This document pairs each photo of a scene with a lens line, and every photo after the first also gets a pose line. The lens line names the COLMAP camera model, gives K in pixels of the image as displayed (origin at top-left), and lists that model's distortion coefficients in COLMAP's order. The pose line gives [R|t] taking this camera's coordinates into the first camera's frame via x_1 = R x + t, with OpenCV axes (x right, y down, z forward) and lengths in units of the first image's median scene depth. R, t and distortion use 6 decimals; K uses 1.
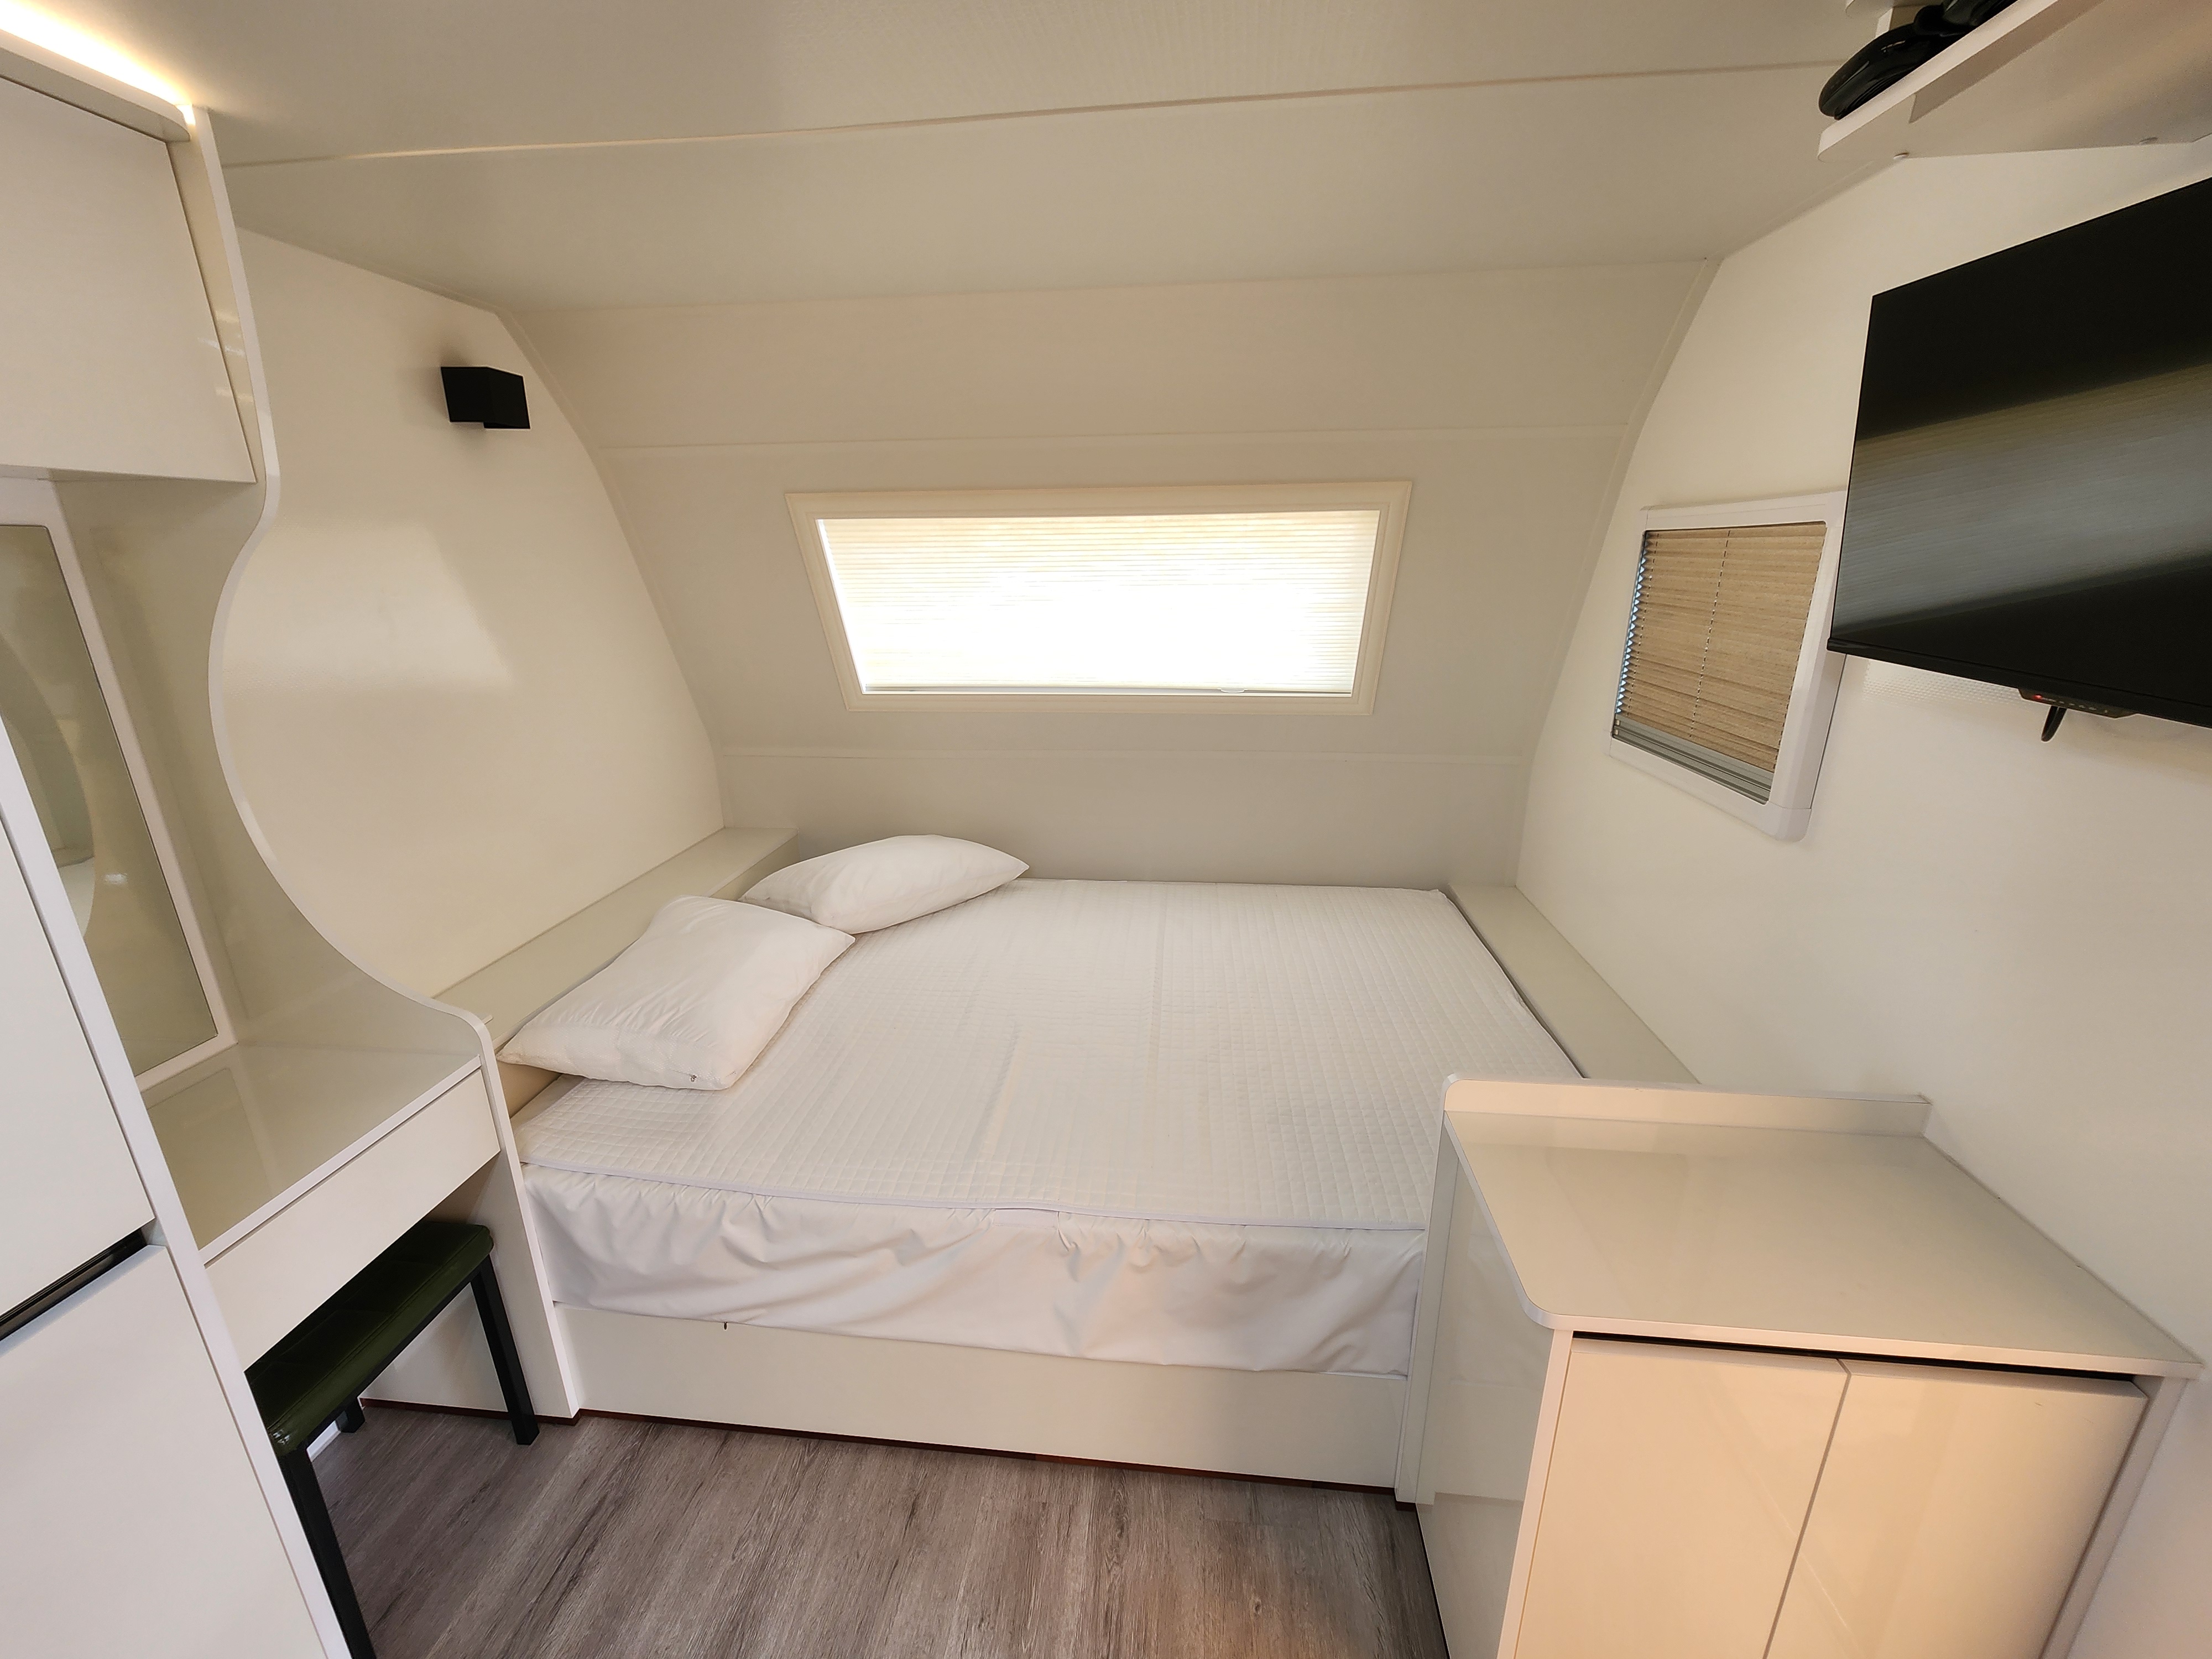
lens RADIAL K [[912.4, 0, 1102.1], [0, 912.4, 834.9], [0, 0, 1]] dist [-0.000504, -0.000068]
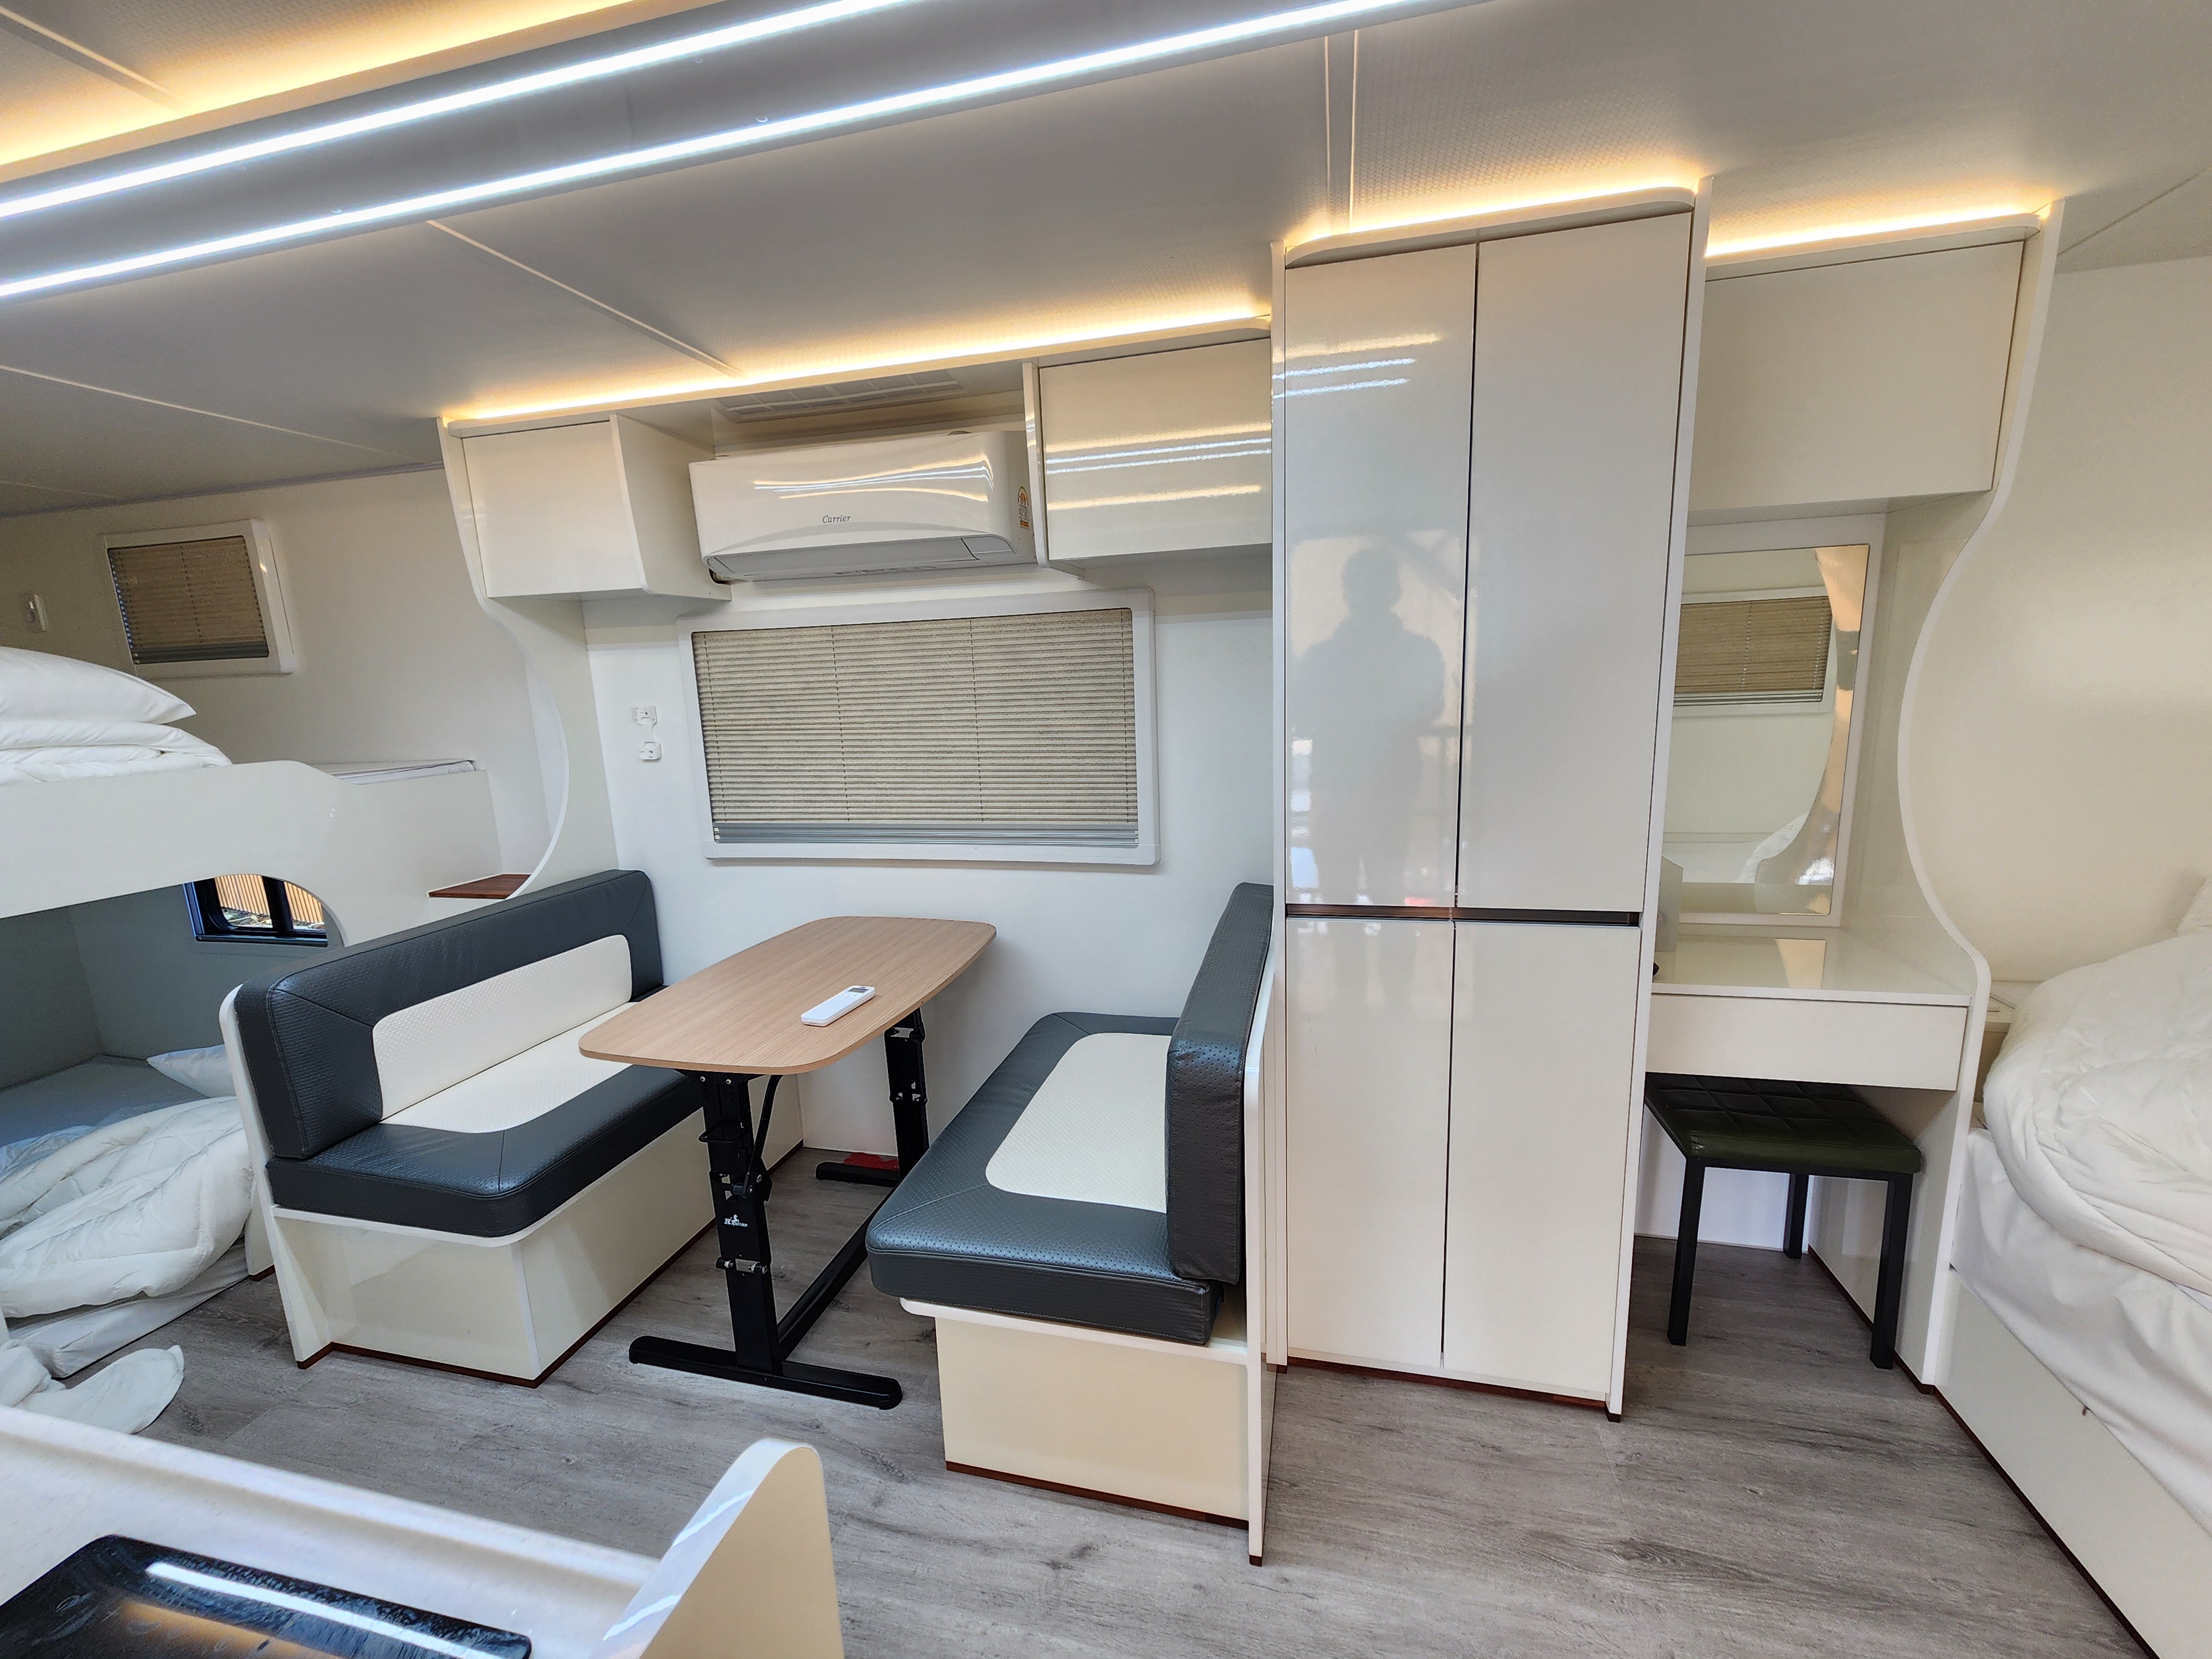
lens RADIAL K [[914.5, 0, 1091.8], [0, 914.5, 840.0], [0, 0, 1]] dist [0.000005, -0.000133]
pose [[-0.147638, 0.194717, -0.969685, 0.479200], [-0.255311, 0.939697, 0.227567, 0.082669], [0.955521, 0.281168, -0.089021, 0.039614]]
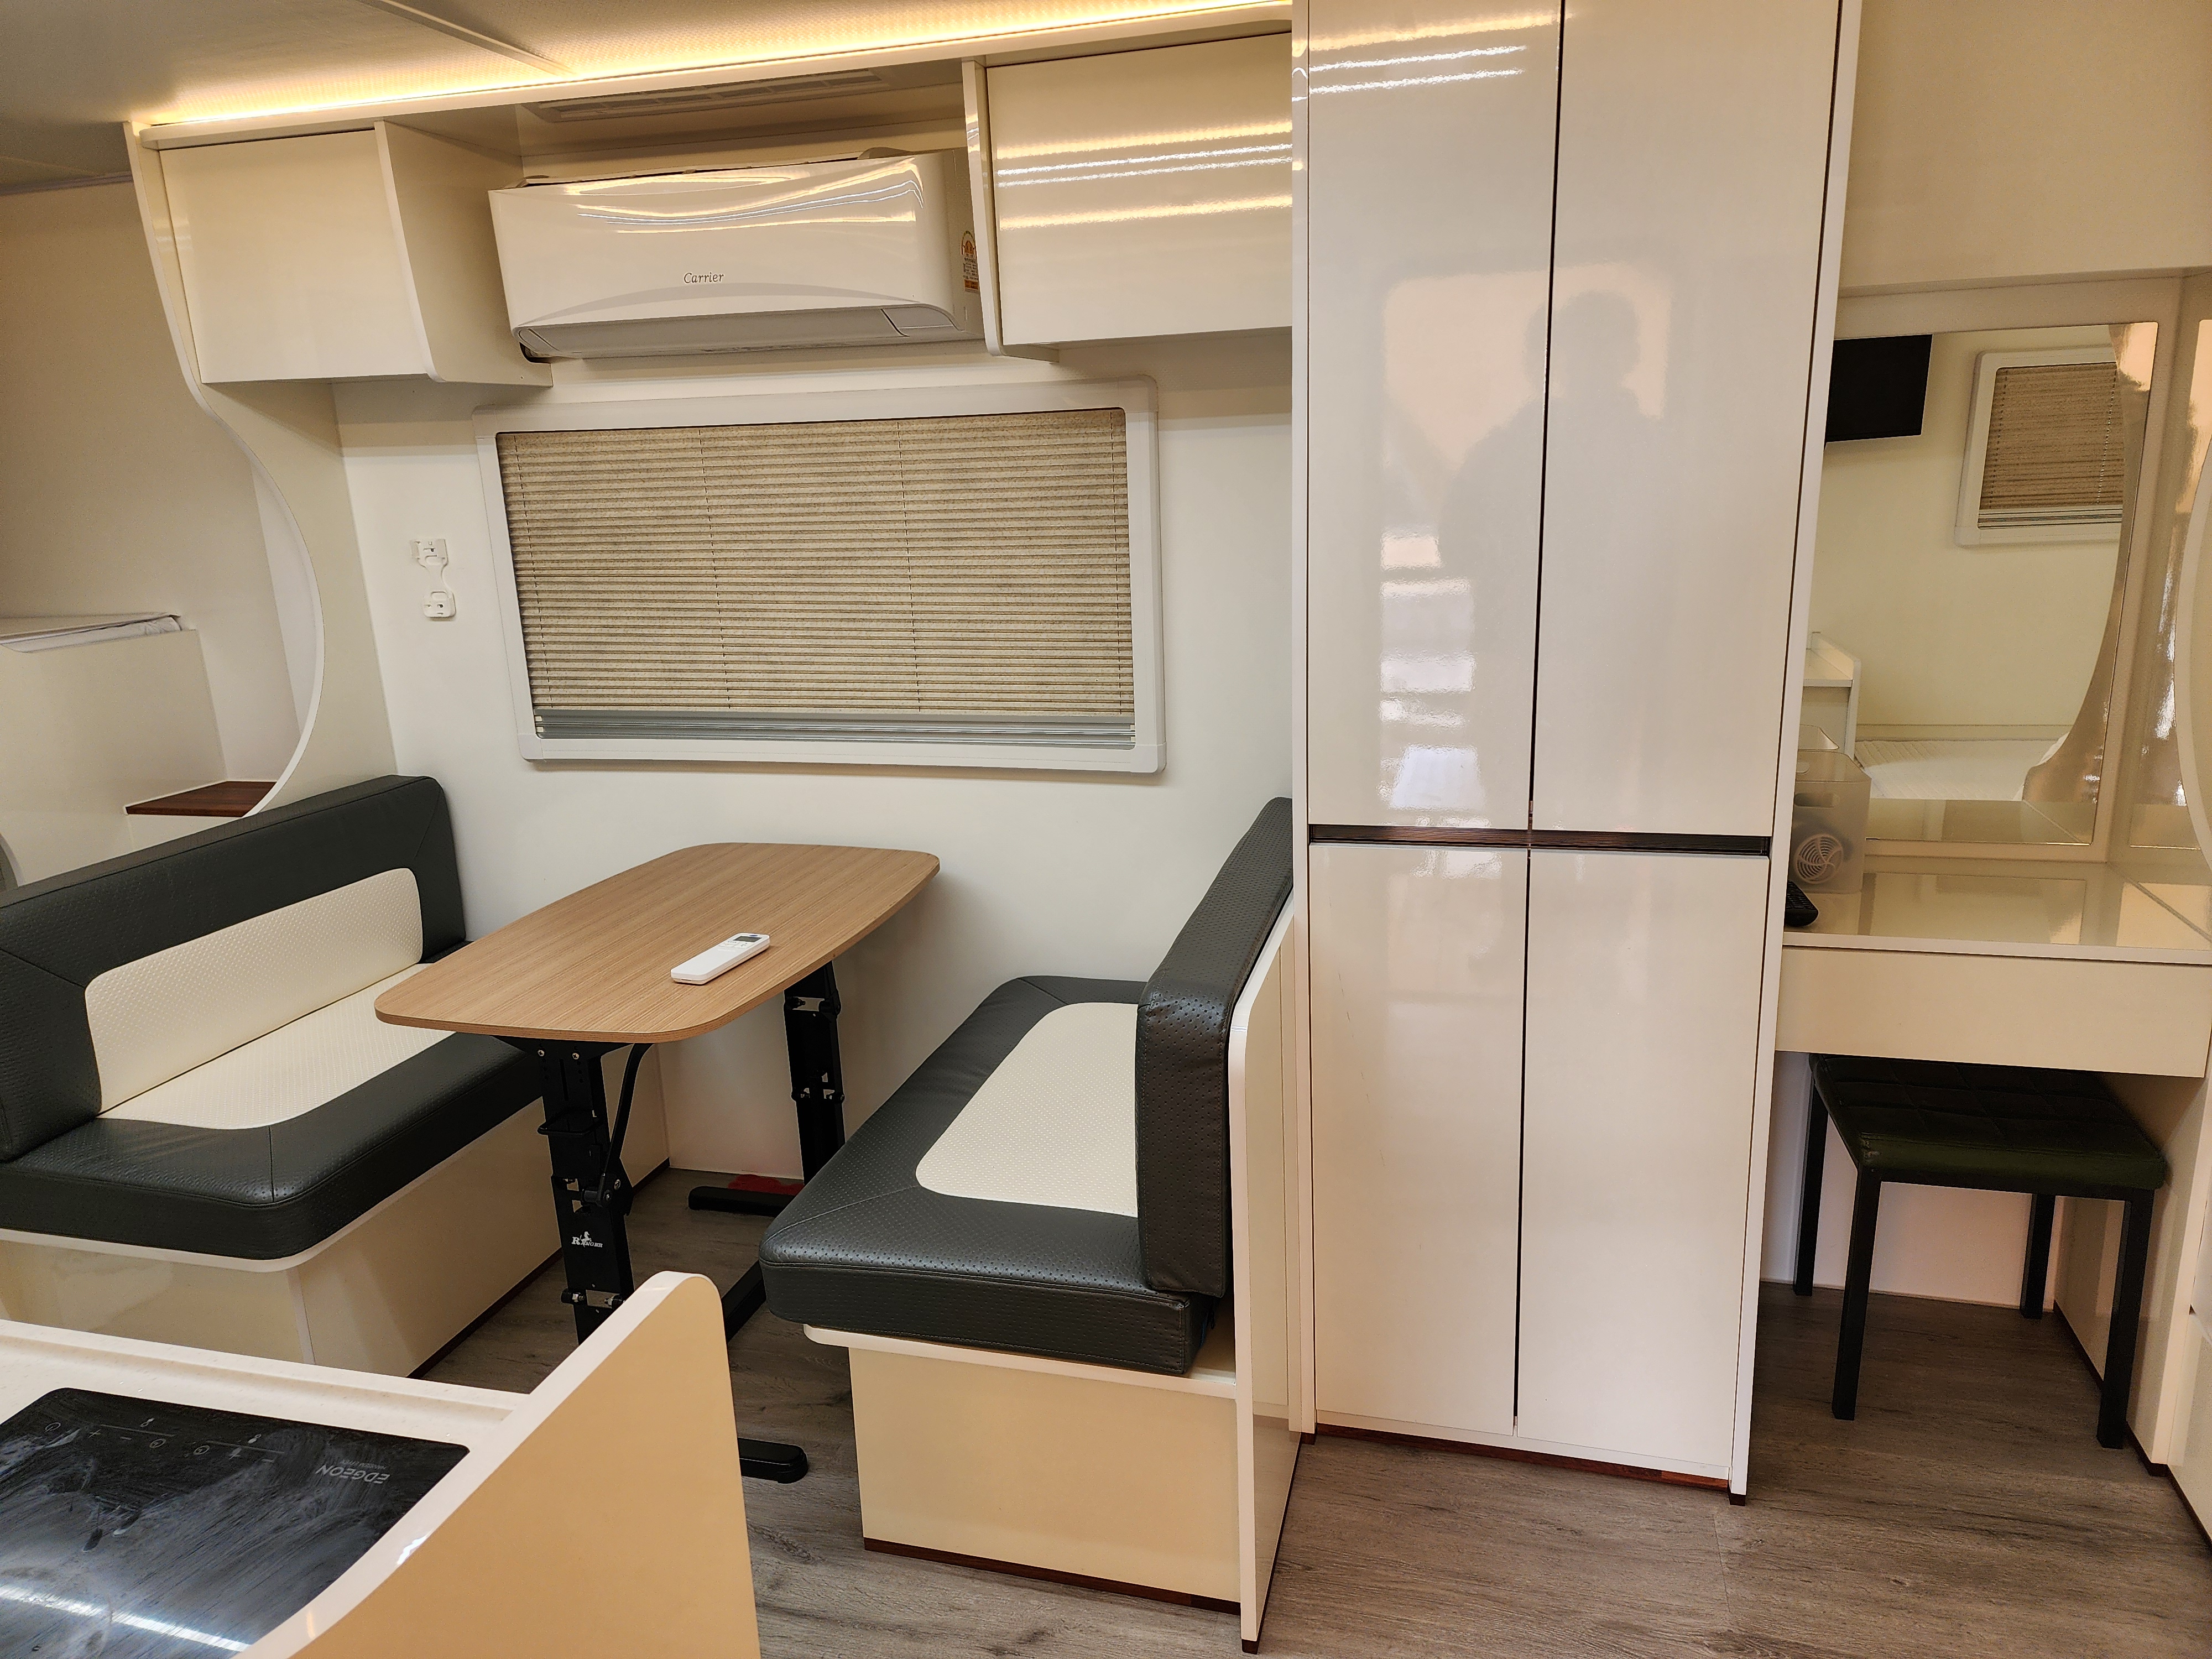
lens RADIAL K [[1478.3, 0, 1098.2], [0, 1478.3, 836.1], [0, 0, 1]] dist [0.089734, -0.083390]
pose [[-0.163303, 0.261860, -0.951189, 0.715318], [-0.255008, 0.920164, 0.297100, 0.001456], [0.953049, 0.291079, -0.083490, 0.120079]]
